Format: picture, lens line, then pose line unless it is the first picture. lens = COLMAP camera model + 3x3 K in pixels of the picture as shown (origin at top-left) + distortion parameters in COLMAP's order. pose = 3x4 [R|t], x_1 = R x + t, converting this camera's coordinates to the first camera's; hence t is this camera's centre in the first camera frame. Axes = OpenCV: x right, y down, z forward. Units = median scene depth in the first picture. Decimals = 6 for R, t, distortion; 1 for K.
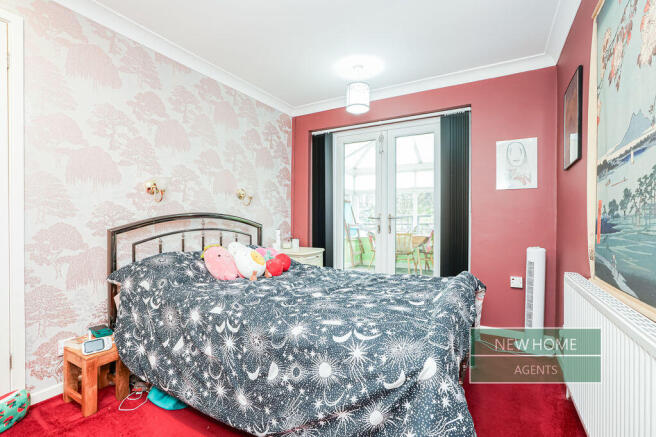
lens RADIAL K [[303.0, 0, 328.0], [0, 303.0, 219.6], [0, 0, 1]] dist [-0.009199, 0.000635]
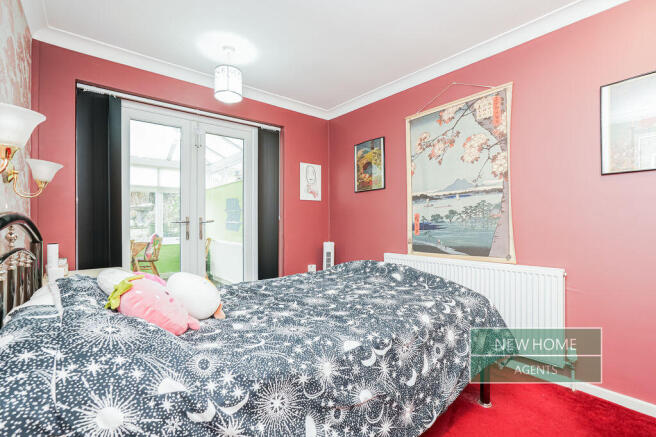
lens RADIAL K [[303.0, 0, 330.8], [0, 303.0, 218.8], [0, 0, 1]] dist [-0.009199, 0.000635]
pose [[0.352353, 0.003231, 0.935862, -0.771587], [0.004774, 0.999975, -0.005249, -0.013756], [-0.935855, 0.006318, 0.352328, 0.533605]]
